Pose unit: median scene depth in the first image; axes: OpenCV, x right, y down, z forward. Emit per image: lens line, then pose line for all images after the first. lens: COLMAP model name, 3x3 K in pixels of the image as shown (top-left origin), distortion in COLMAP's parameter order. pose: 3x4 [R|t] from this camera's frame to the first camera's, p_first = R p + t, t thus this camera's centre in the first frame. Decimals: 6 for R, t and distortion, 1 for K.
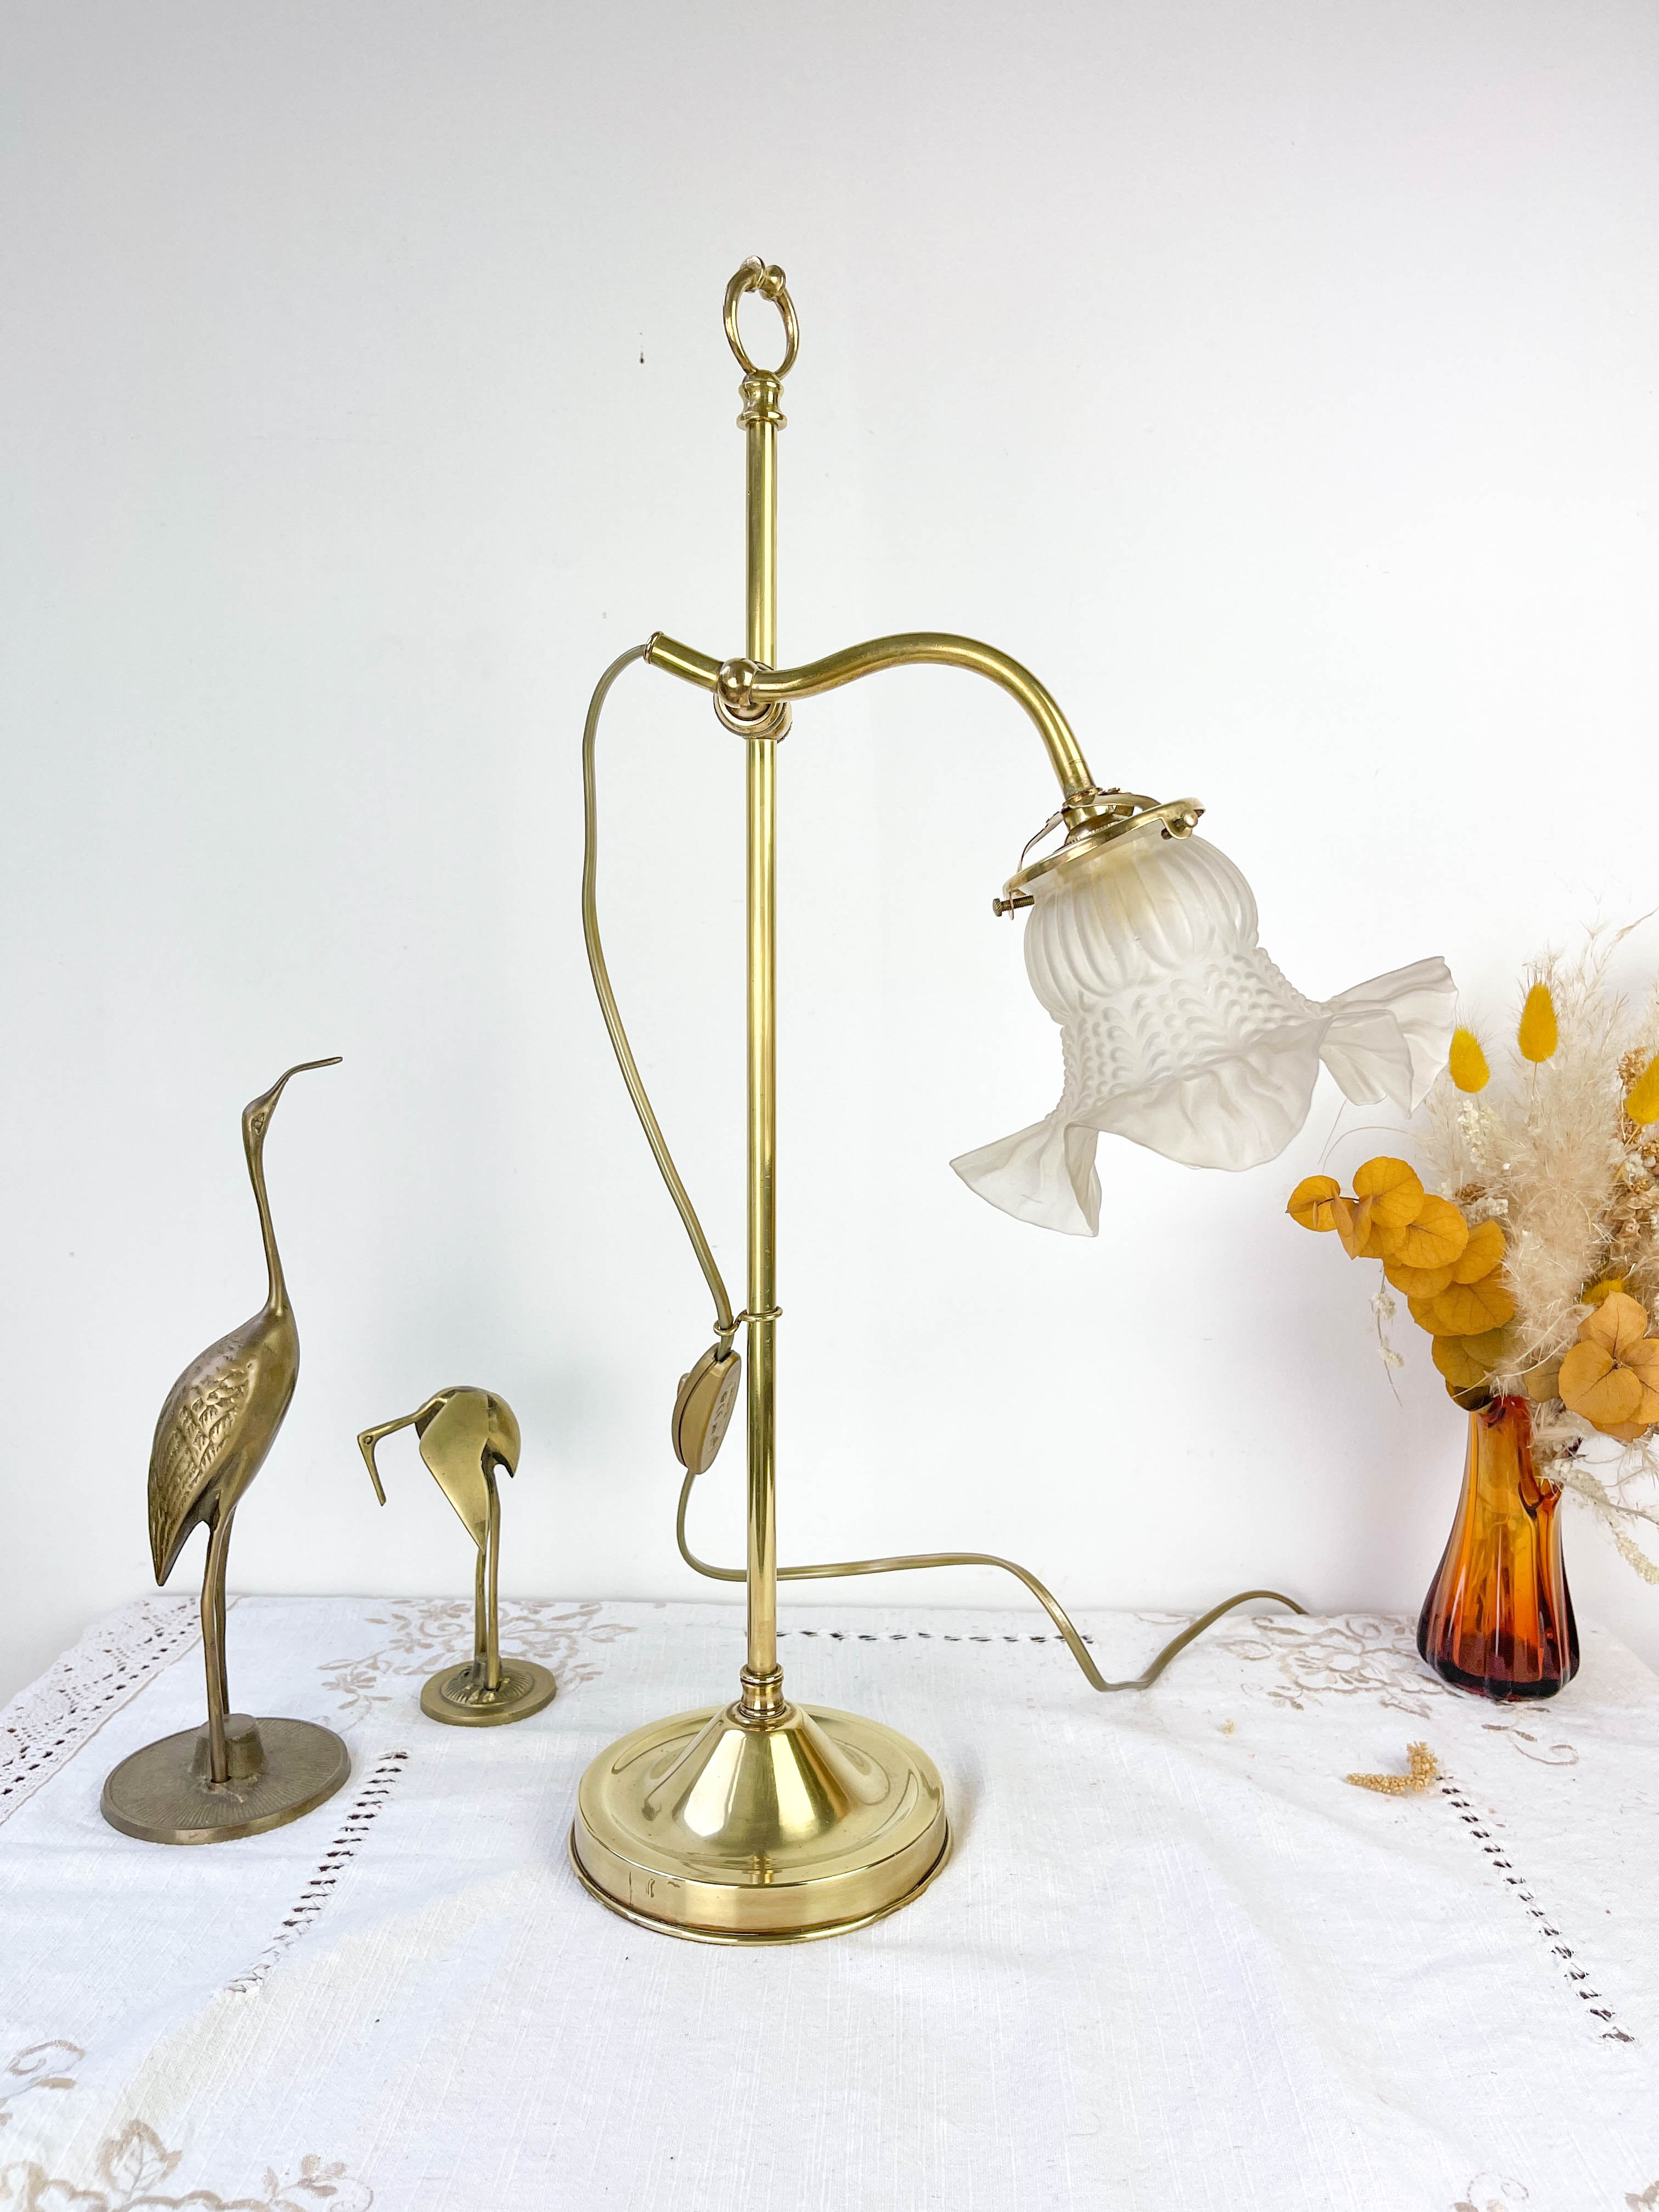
lens RADIAL K [[1720.0, 0, 811.2], [0, 1720.0, 1078.7], [0, 0, 1]] dist [0.047507, -0.082089]
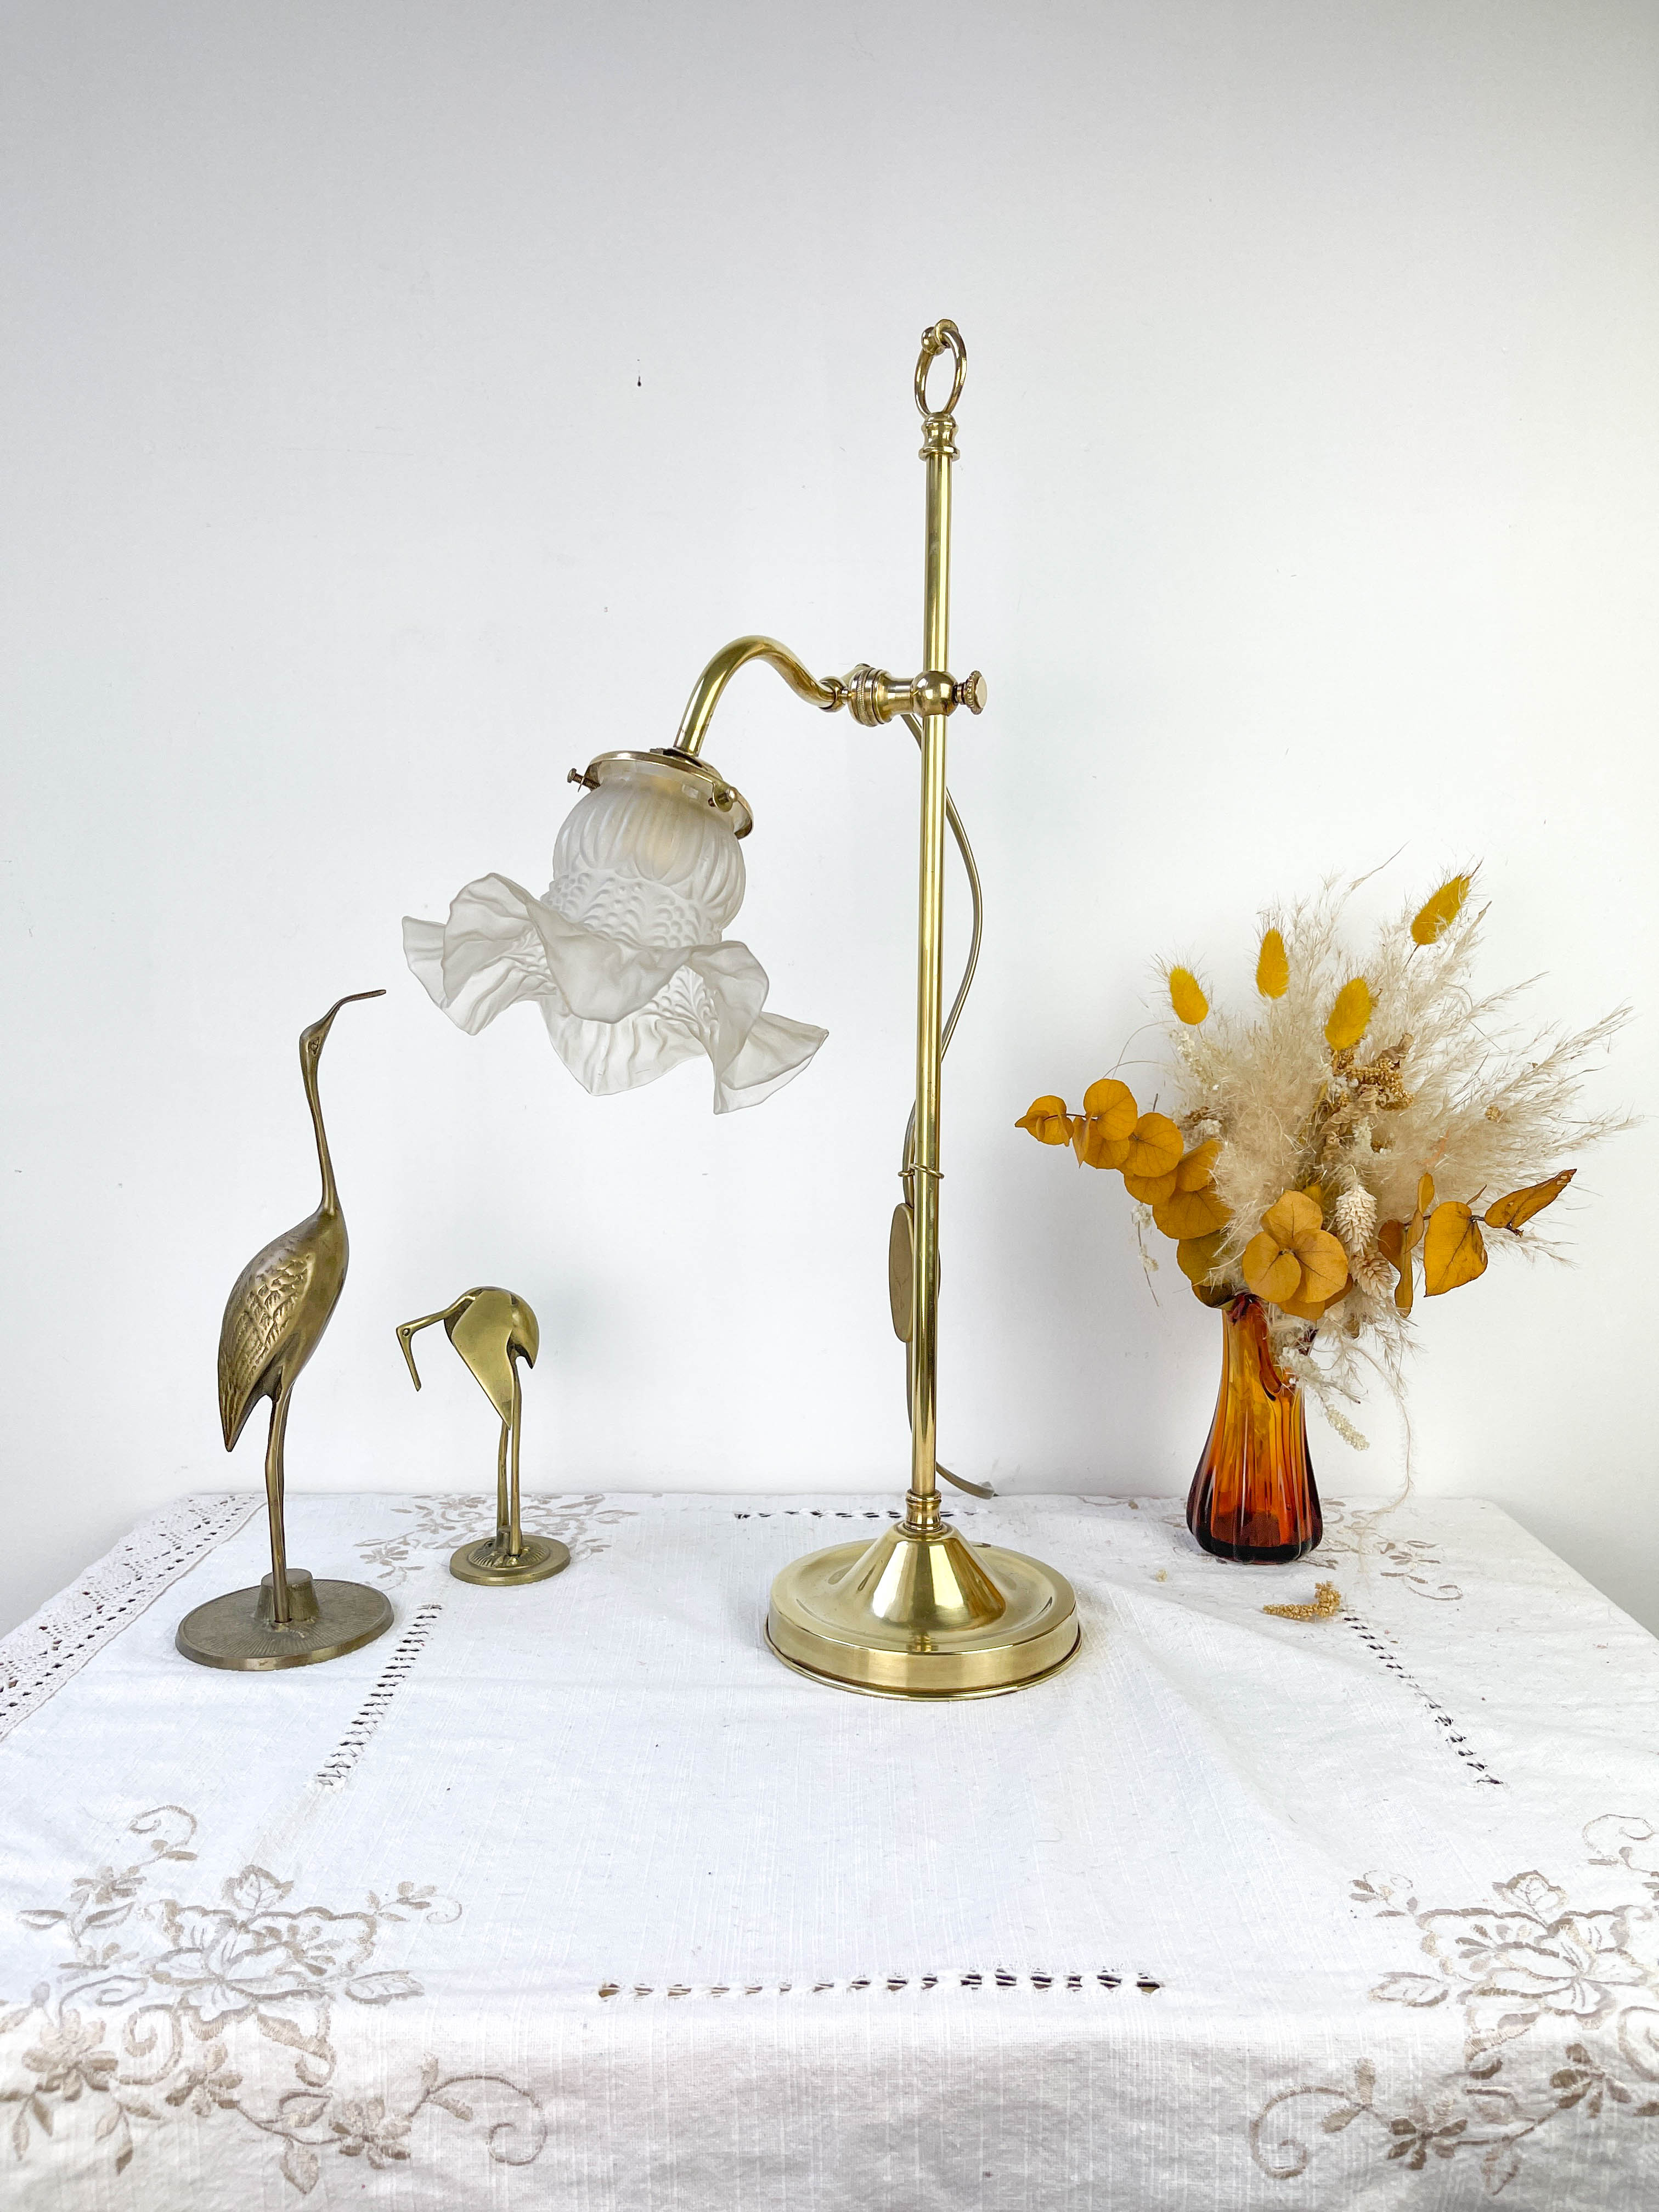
lens RADIAL K [[1720.0, 0, 817.7], [0, 1720.0, 1112.1], [0, 0, 1]] dist [0.047507, -0.082089]
pose [[0.999058, -0.000965, 0.043393, -0.038742], [0.000645, 0.999973, 0.007372, 0.060296], [-0.043399, -0.007337, 0.999031, -0.137808]]
